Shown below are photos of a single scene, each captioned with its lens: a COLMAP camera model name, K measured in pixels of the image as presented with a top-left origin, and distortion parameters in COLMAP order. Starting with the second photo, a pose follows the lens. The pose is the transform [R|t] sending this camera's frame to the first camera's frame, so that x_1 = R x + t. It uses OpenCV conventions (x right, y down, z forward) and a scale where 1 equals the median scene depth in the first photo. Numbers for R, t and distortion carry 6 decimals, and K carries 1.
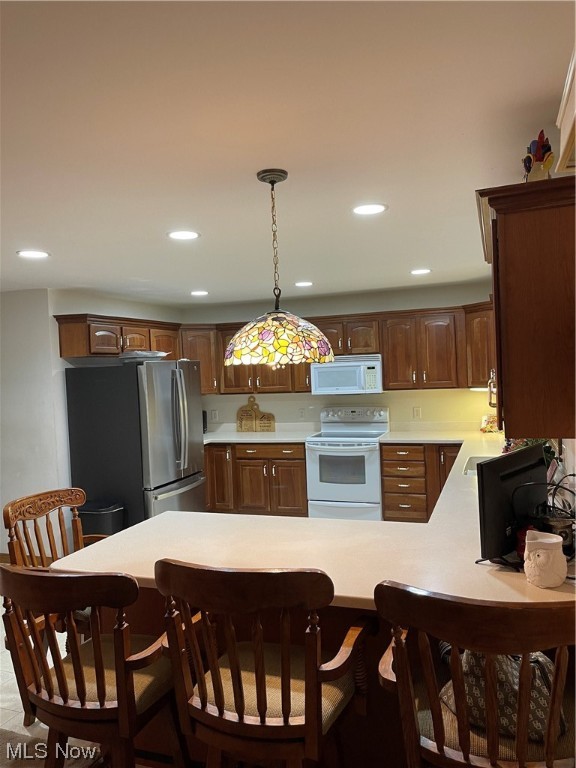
lens RADIAL K [[577.9, 0, 292.0], [0, 577.9, 384.8], [0, 0, 1]] dist [0.071713, -0.000398]
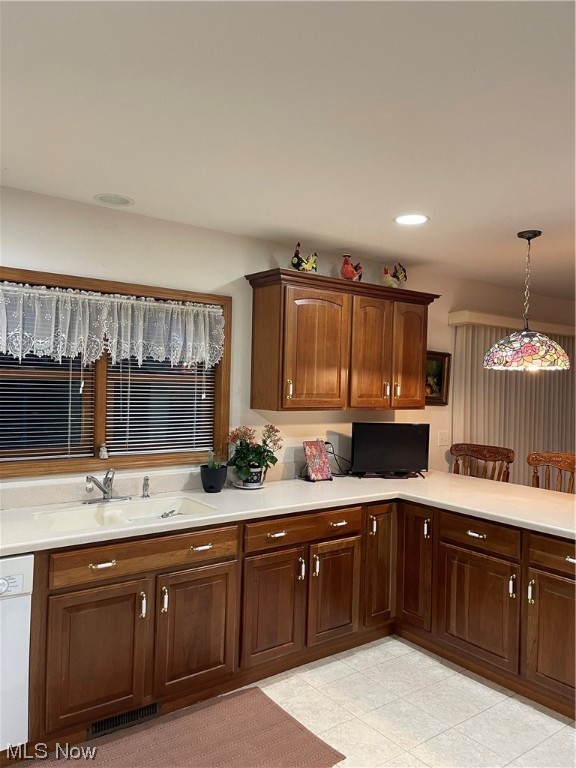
lens RADIAL K [[577.9, 0, 292.0], [0, 577.9, 384.8], [0, 0, 1]] dist [0.071713, -0.000398]
pose [[-0.839010, 0.019709, 0.543758, -0.128567], [0.028475, 0.999565, 0.007706, -0.008446], [-0.543370, 0.021949, -0.839207, 1.006975]]
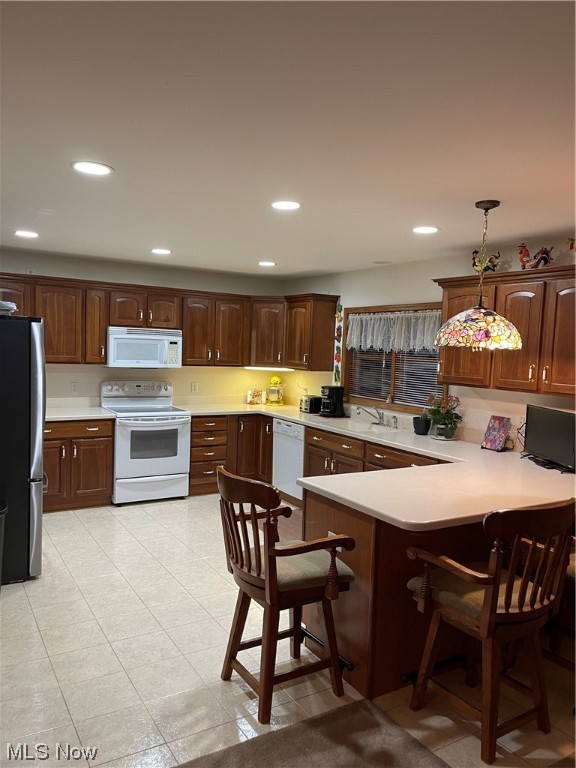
lens RADIAL K [[577.9, 0, 292.0], [0, 577.9, 384.8], [0, 0, 1]] dist [0.071713, -0.000398]
pose [[0.620975, 0.014469, 0.783697, -0.538279], [-0.043709, 0.998913, 0.016191, 0.018729], [-0.782611, -0.044309, 0.620933, 0.201949]]
